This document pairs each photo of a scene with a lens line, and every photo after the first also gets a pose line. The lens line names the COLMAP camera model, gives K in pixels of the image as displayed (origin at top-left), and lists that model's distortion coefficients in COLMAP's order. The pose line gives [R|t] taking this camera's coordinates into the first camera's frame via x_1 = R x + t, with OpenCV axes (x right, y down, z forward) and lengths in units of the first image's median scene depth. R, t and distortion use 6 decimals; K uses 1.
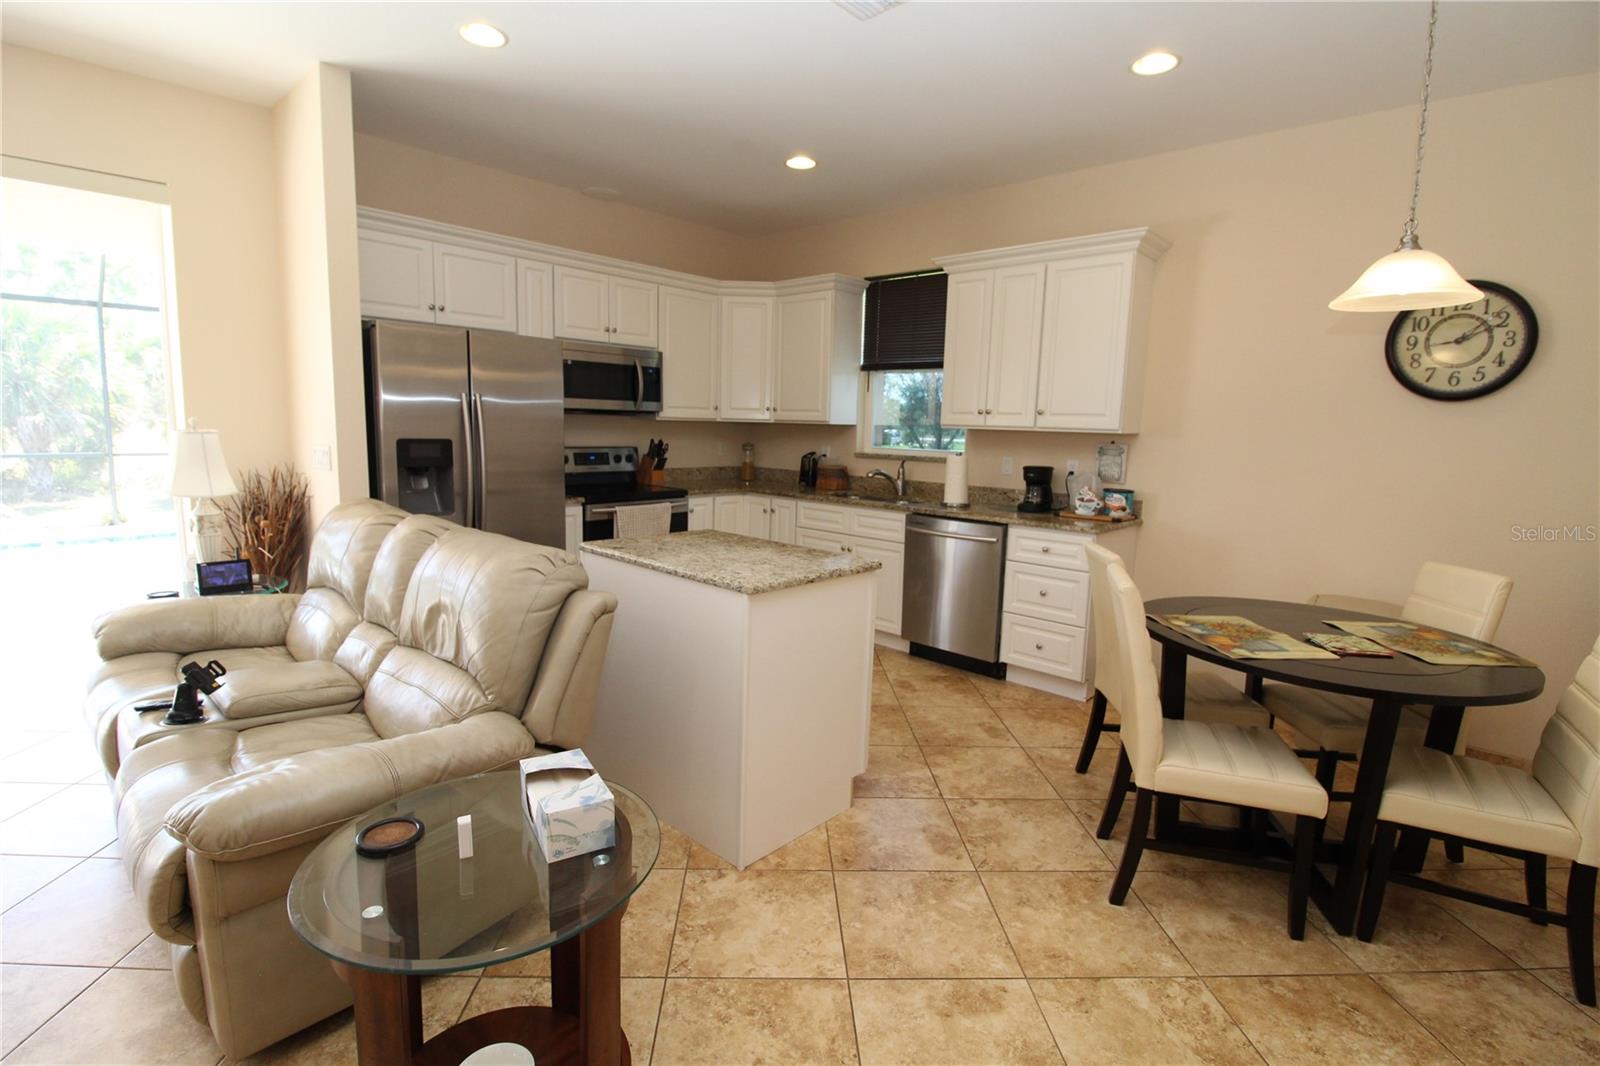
lens RADIAL K [[736.9, 0, 792.8], [0, 736.9, 525.6], [0, 0, 1]] dist [-0.004209, -0.010669]
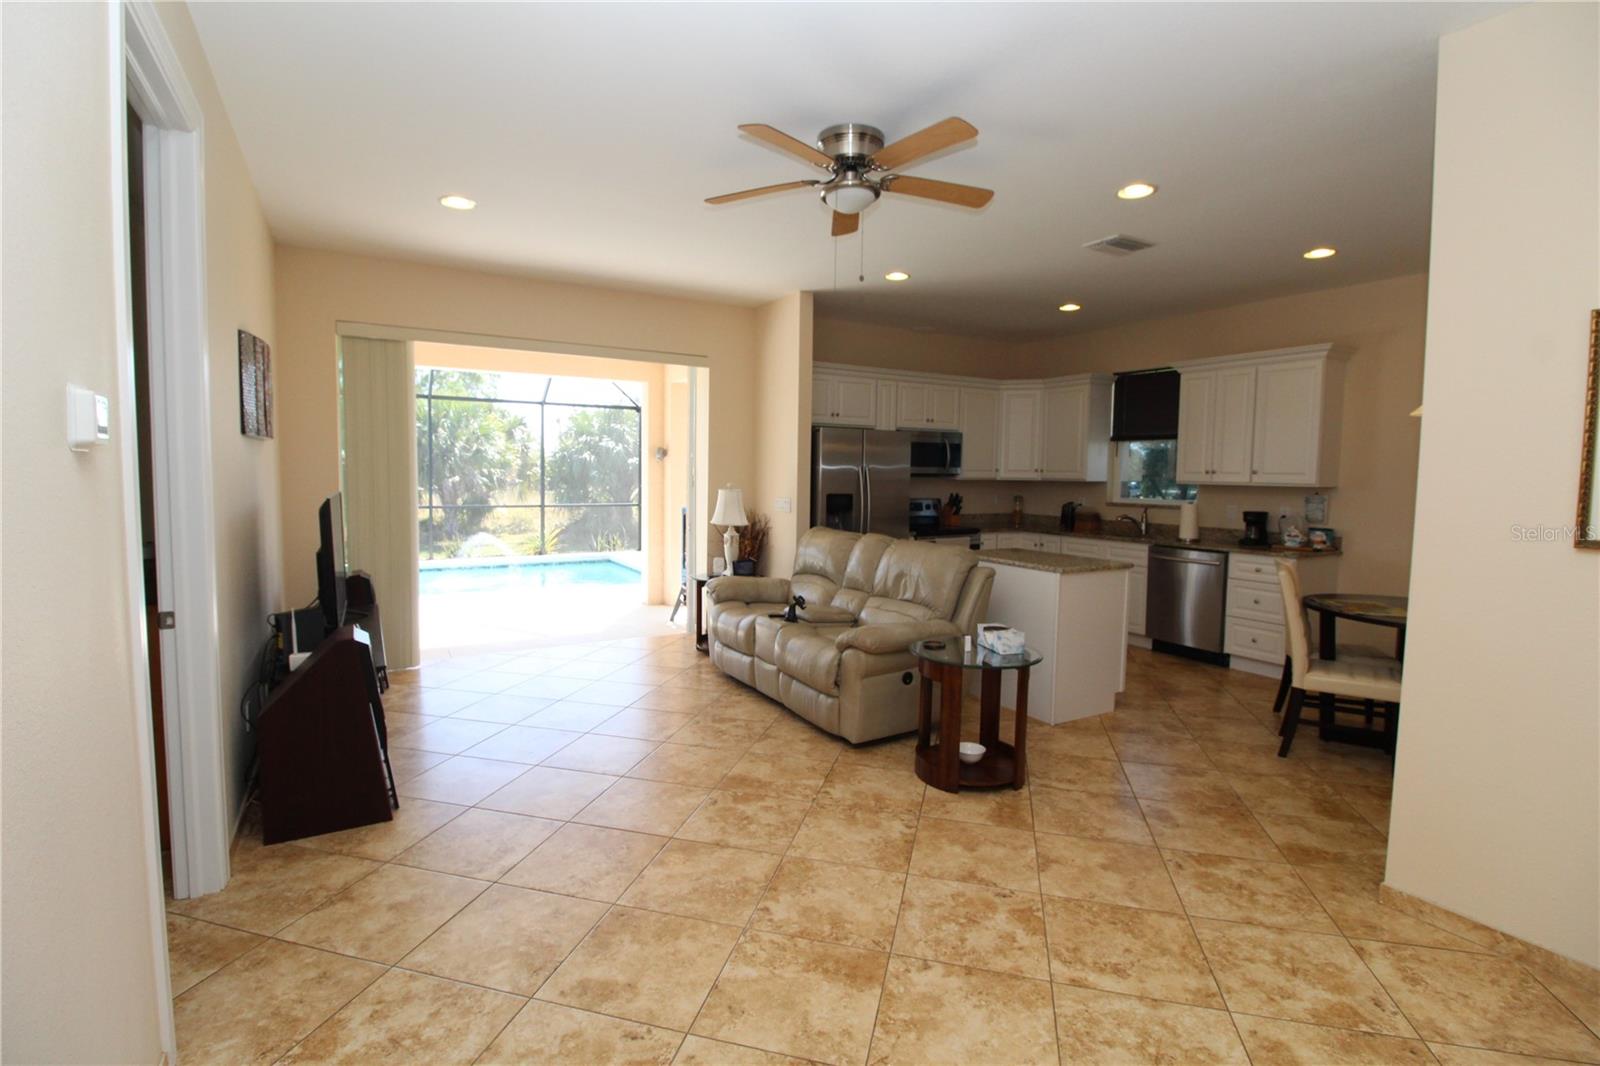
lens RADIAL K [[736.9, 0, 792.8], [0, 736.9, 523.8], [0, 0, 1]] dist [-0.004209, -0.010669]
pose [[0.956372, 0.005495, -0.292100, -0.084079], [-0.027252, 0.997142, -0.070469, 0.060174], [0.290878, 0.075355, 0.953788, -0.528713]]
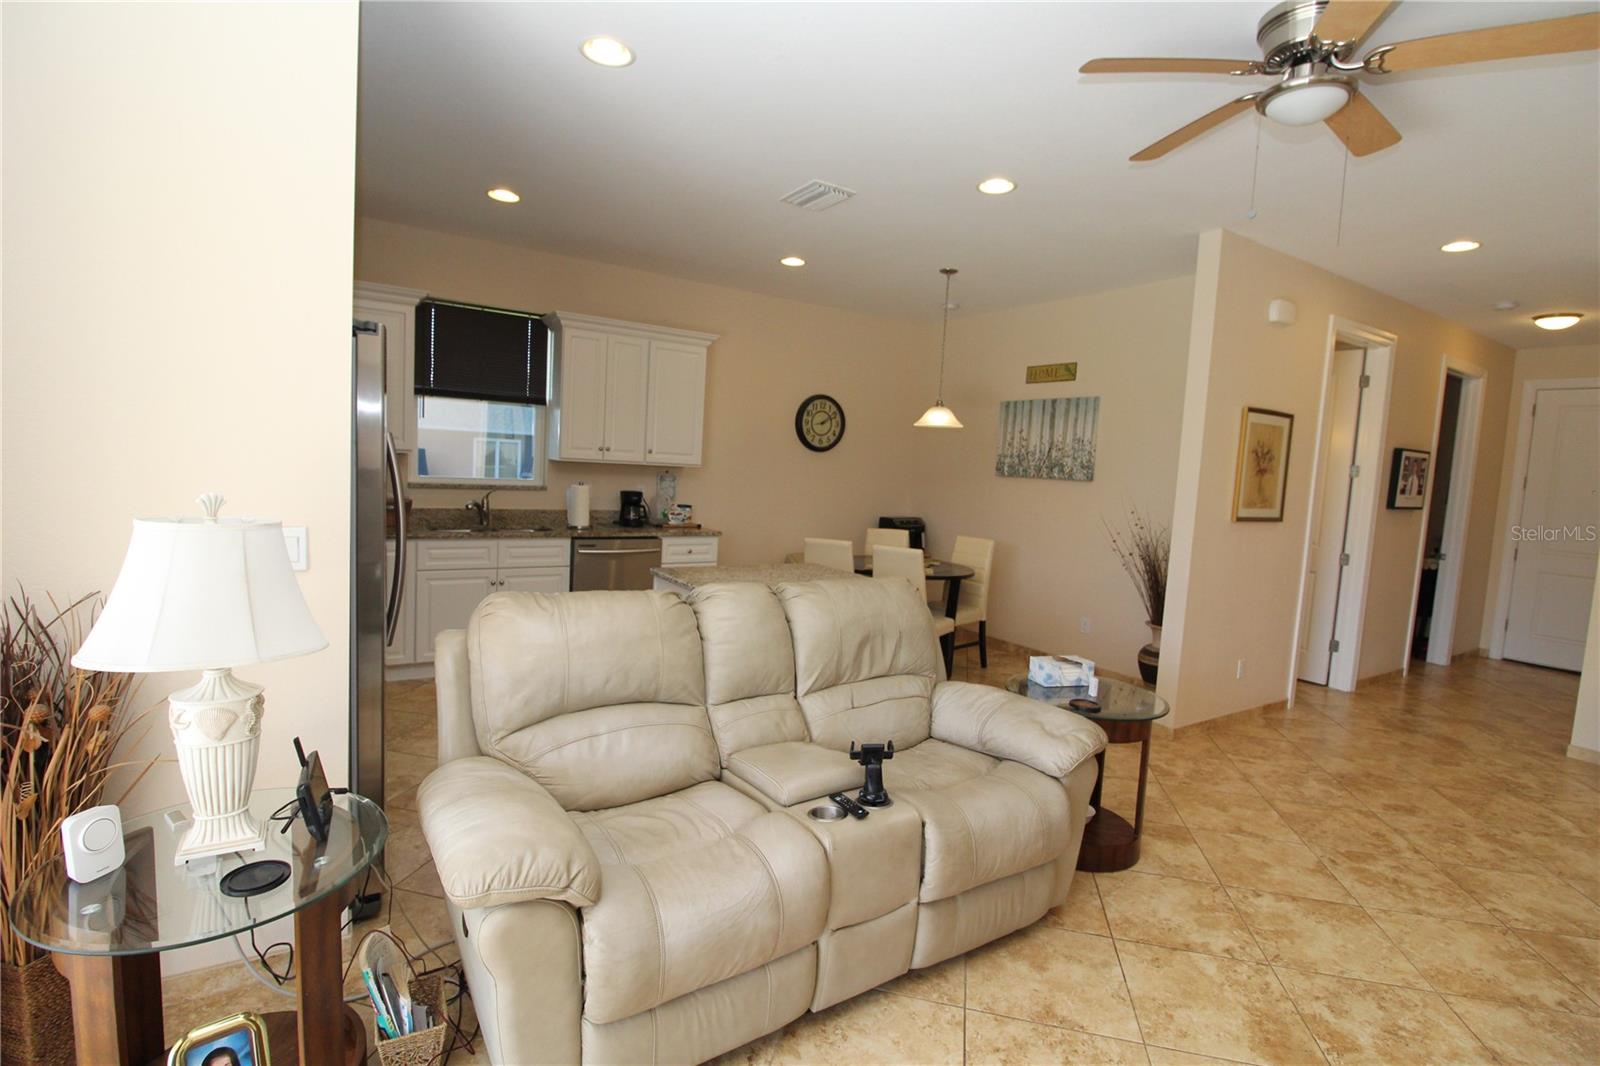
lens RADIAL K [[736.9, 0, 796.0], [0, 736.9, 523.5], [0, 0, 1]] dist [-0.004209, -0.010669]
pose [[0.260981, -0.095081, 0.960650, -0.841491], [0.087024, 0.993403, 0.074681, -0.094901], [-0.961413, 0.064109, 0.267534, 0.376432]]
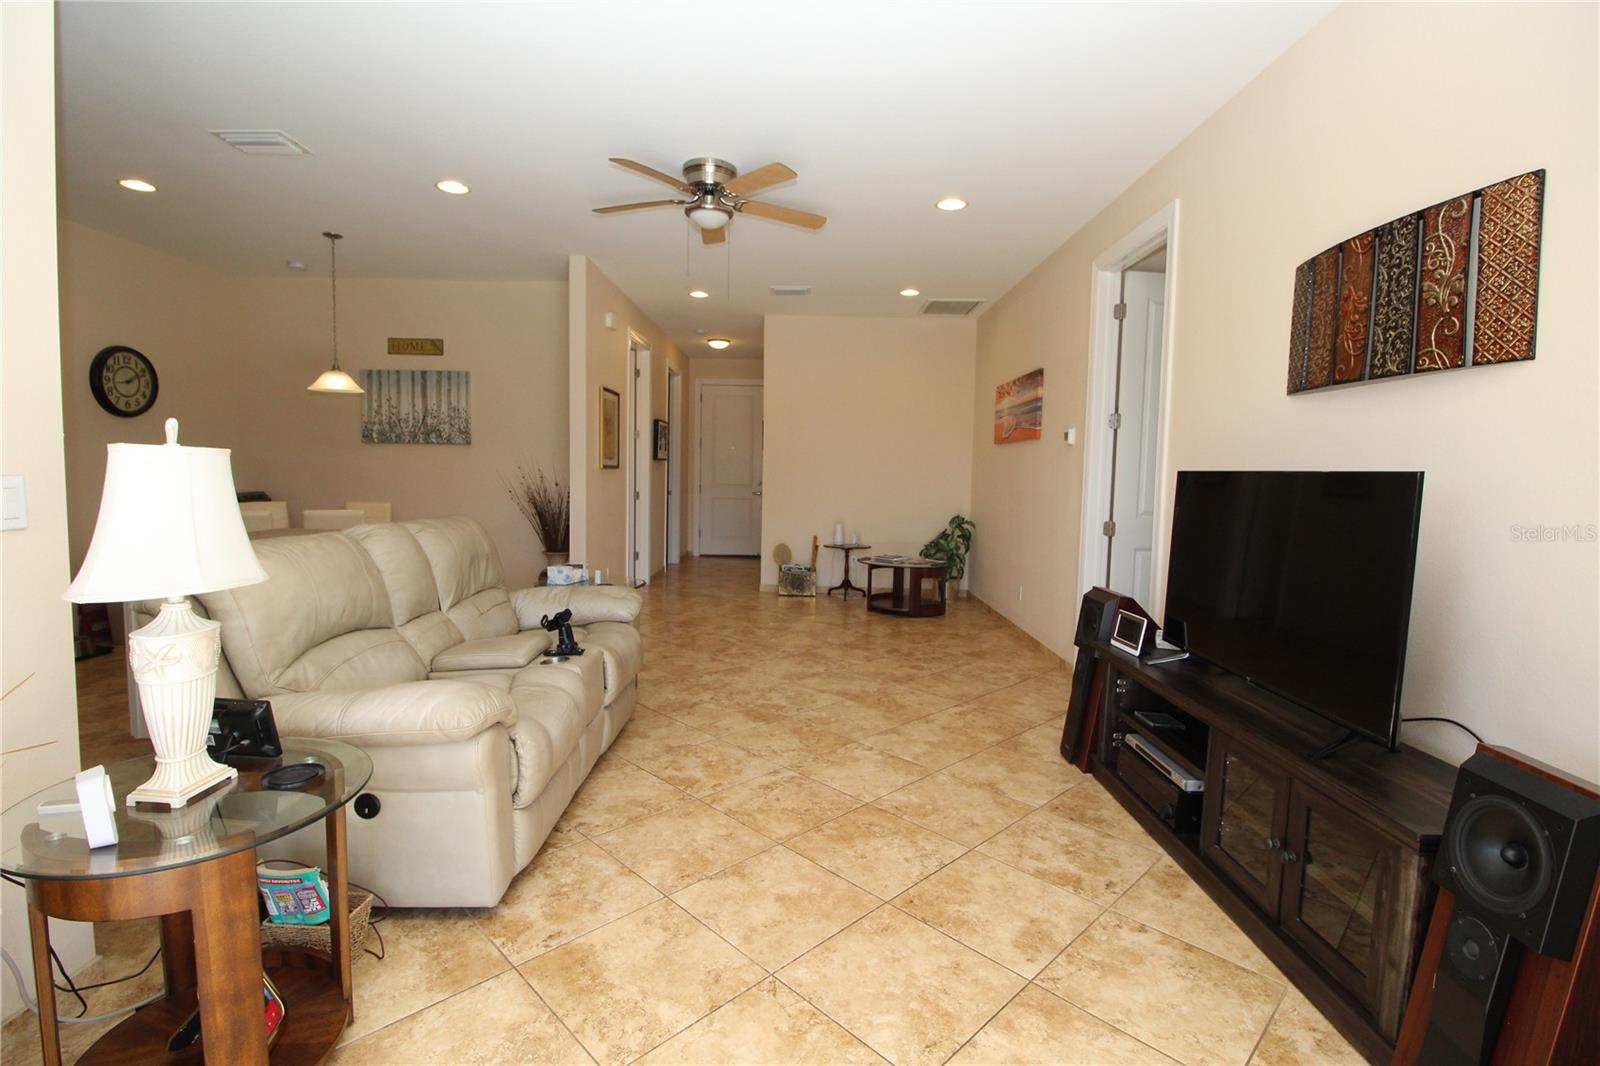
lens RADIAL K [[736.9, 0, 797.6], [0, 736.9, 527.5], [0, 0, 1]] dist [-0.004209, -0.010669]
pose [[-0.675653, -0.098005, 0.730677, -1.017738], [0.063142, 0.979789, 0.189806, -0.103915], [-0.734511, 0.174379, -0.655809, 0.737266]]
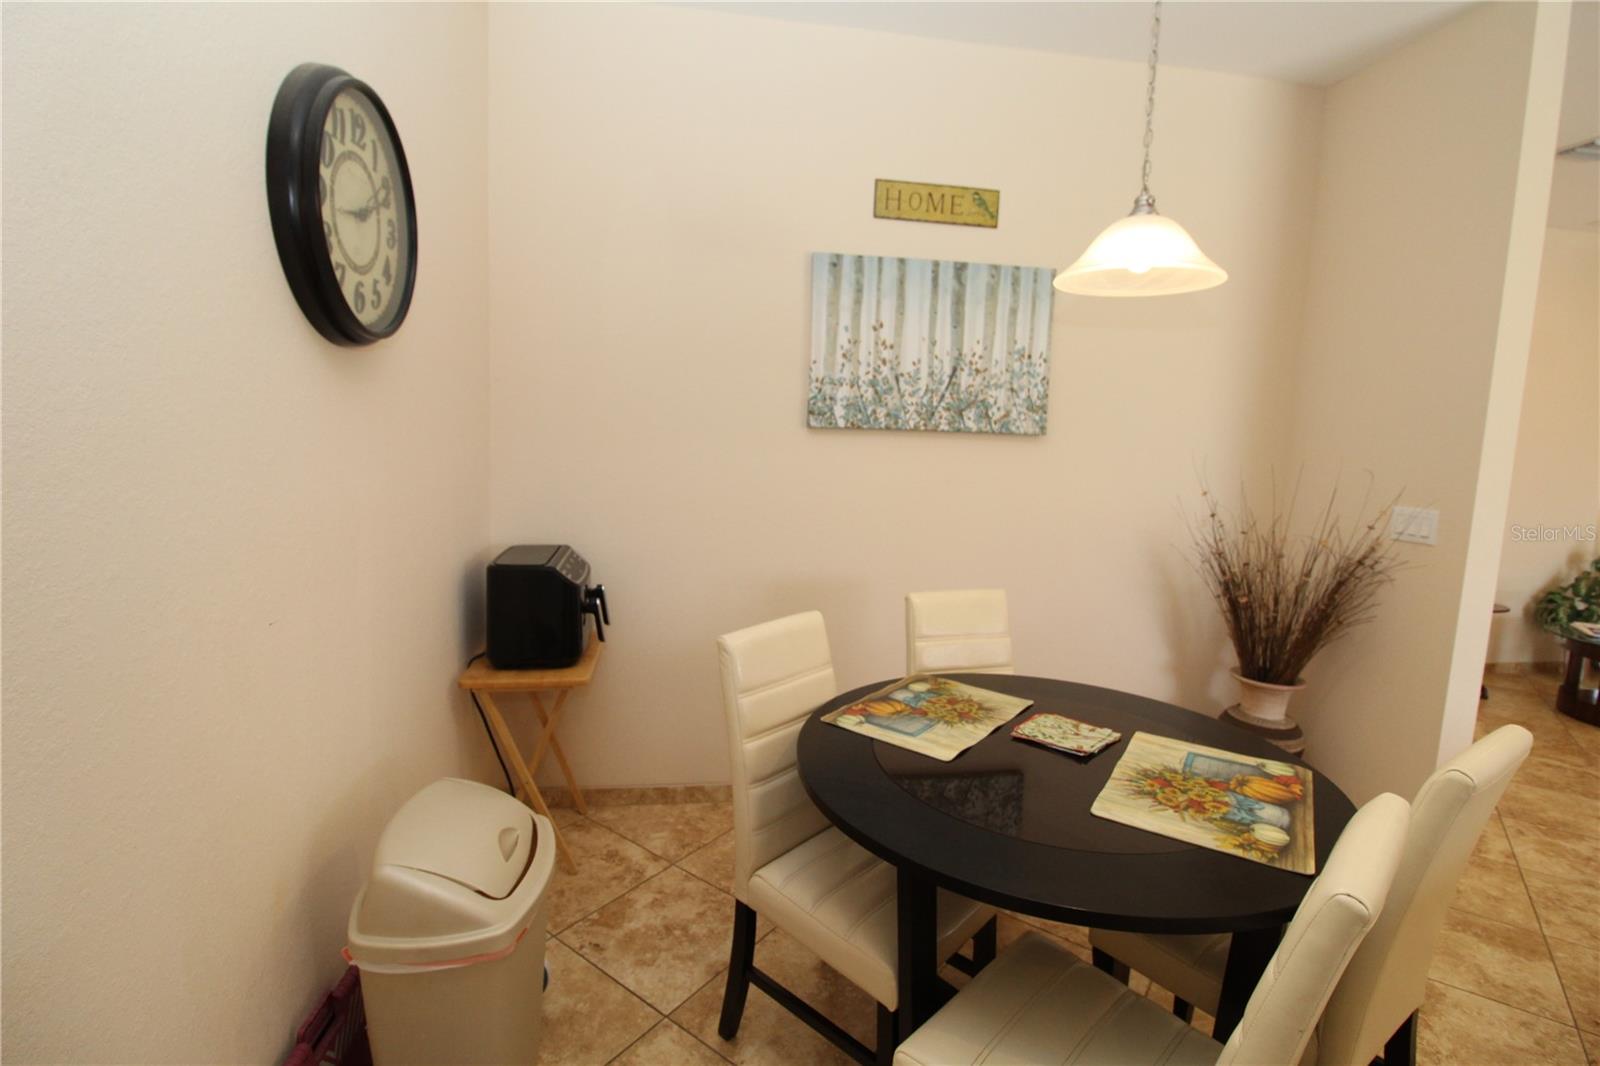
lens RADIAL K [[736.9, 0, 799.2], [0, 736.9, 490.9], [0, 0, 1]] dist [-0.004209, -0.010669]
pose [[-0.767447, -0.107014, 0.632118, 0.277792], [0.032881, 0.978103, 0.205508, -0.121891], [-0.640269, 0.178501, -0.747123, 0.858790]]
